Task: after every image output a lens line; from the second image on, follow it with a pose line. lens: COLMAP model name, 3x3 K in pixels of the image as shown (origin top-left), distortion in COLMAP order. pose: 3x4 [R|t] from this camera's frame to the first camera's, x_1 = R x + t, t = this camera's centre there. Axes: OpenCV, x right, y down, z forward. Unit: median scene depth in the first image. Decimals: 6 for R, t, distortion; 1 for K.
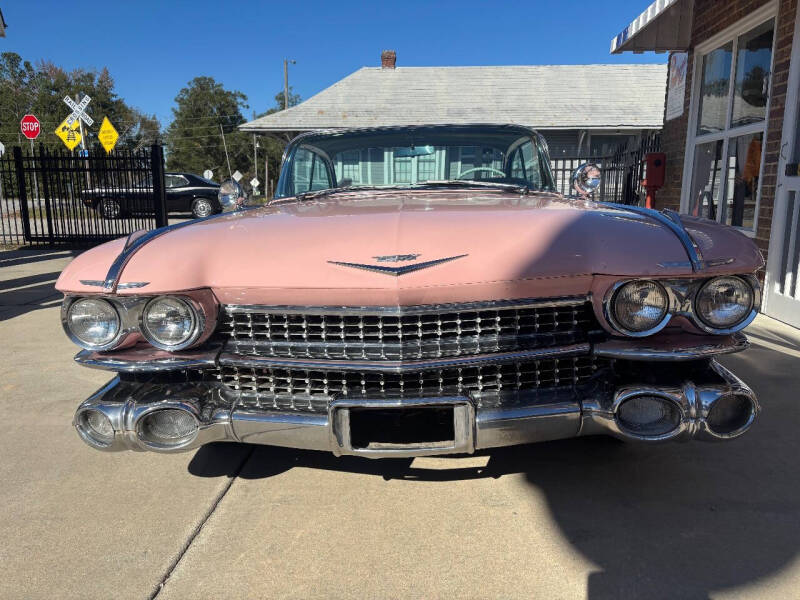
lens RADIAL K [[607.1, 0, 398.7], [0, 607.1, 301.5], [0, 0, 1]] dist [0.039534, -0.041718]
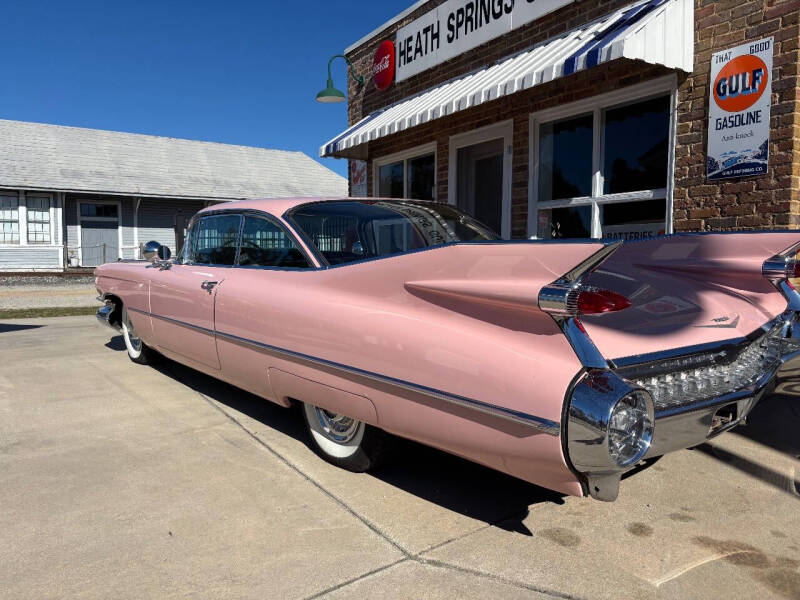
lens RADIAL K [[607.1, 0, 404.0], [0, 607.1, 302.6], [0, 0, 1]] dist [0.039534, -0.041718]
pose [[0.800548, -0.042271, 0.597776, -0.076725], [0.104990, 0.991974, -0.070456, 0.007701], [-0.590000, 0.119164, 0.798561, -0.036737]]
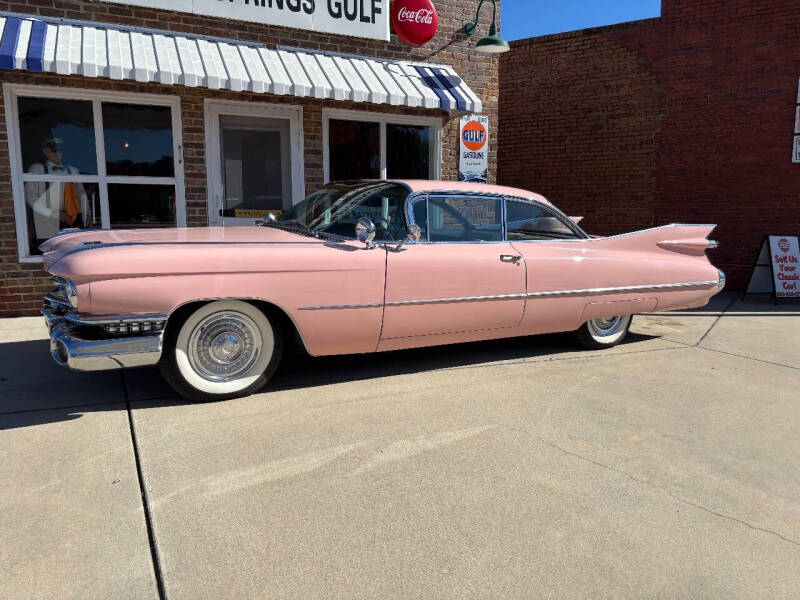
lens RADIAL K [[607.1, 0, 404.5], [0, 607.1, 303.8], [0, 0, 1]] dist [0.039534, -0.041718]
pose [[-0.487639, -0.123989, 0.864196, -0.165604], [0.152118, 0.962656, 0.223951, -0.043873], [-0.859691, 0.240667, -0.450567, 0.220672]]
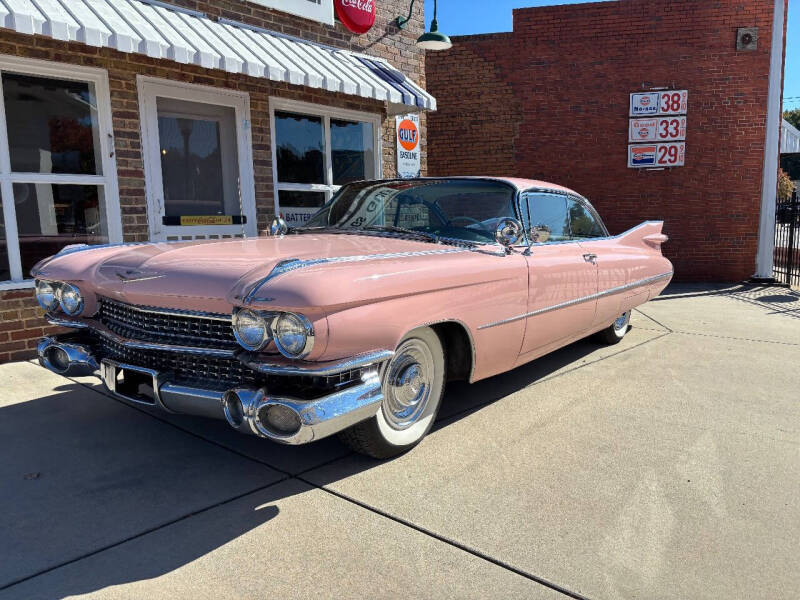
lens RADIAL K [[607.1, 0, 402.9], [0, 607.1, 300.6], [0, 0, 1]] dist [0.039534, -0.041718]
pose [[-0.786770, -0.062355, 0.614088, -0.090292], [0.131734, 0.954999, 0.265749, -0.053271], [-0.603024, 0.289979, -0.743151, 0.274157]]
